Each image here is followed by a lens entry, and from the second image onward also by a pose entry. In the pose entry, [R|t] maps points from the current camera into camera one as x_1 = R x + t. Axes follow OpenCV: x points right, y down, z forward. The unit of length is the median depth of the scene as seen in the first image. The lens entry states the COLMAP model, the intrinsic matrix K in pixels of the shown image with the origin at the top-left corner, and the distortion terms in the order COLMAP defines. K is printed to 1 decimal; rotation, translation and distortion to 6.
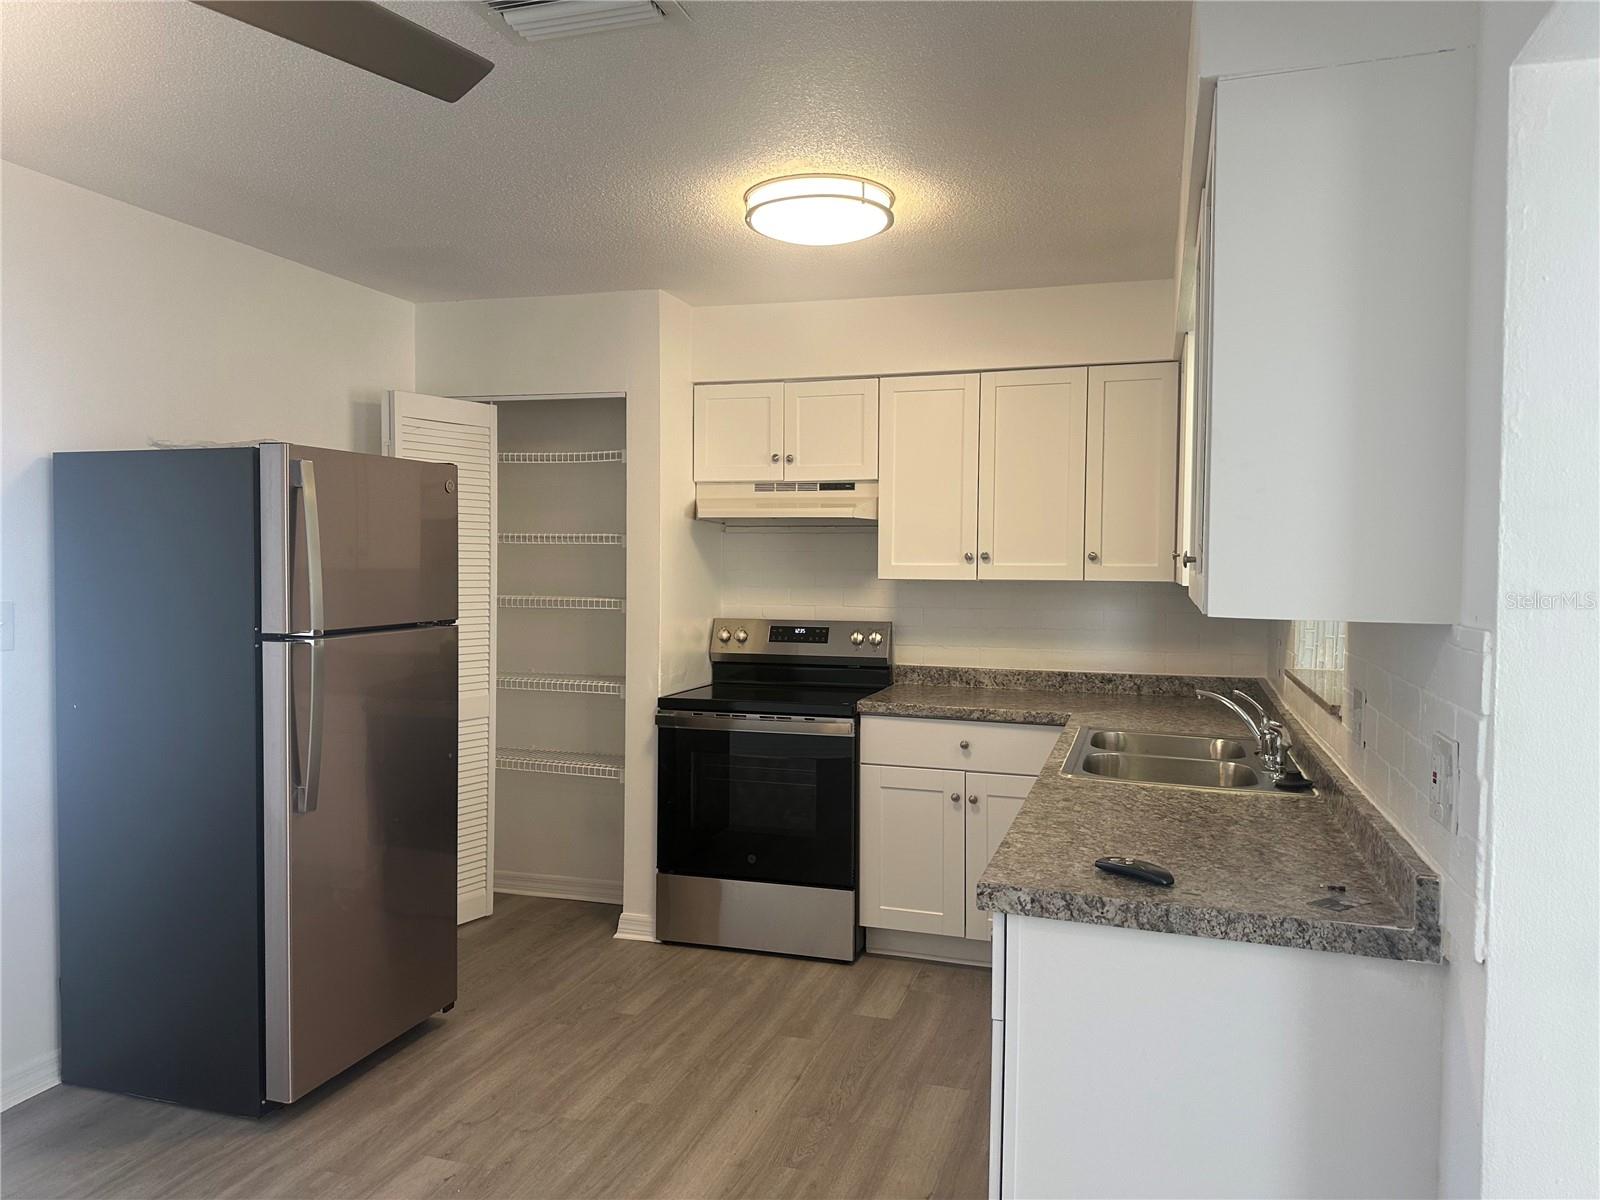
lens RADIAL K [[1118.3, 0, 803.9], [0, 1118.3, 585.5], [0, 0, 1]] dist [0.056928, -0.069868]
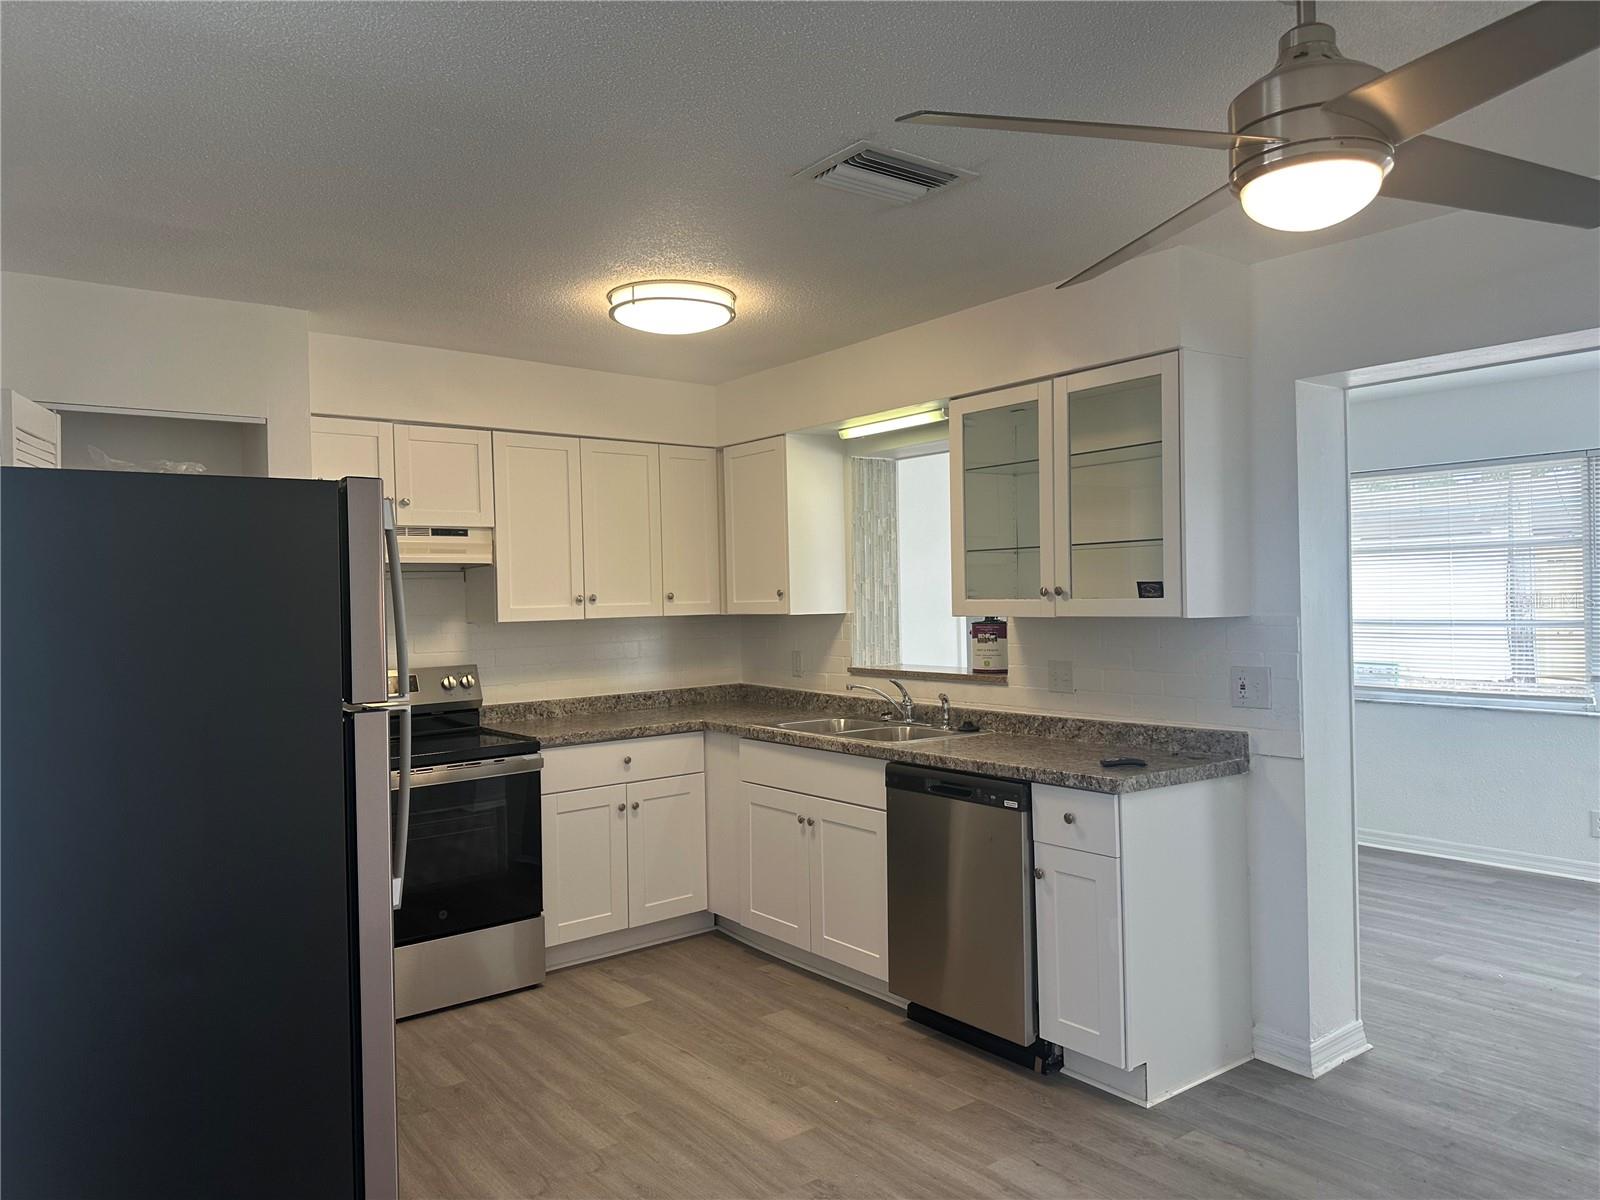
lens RADIAL K [[1118.3, 0, 797.9], [0, 1118.3, 599.5], [0, 0, 1]] dist [0.056928, -0.069868]
pose [[0.576020, -0.024861, 0.817058, -0.668006], [0.046909, 0.998896, -0.002677, -0.011597], [-0.816089, 0.039870, 0.576550, 0.174671]]
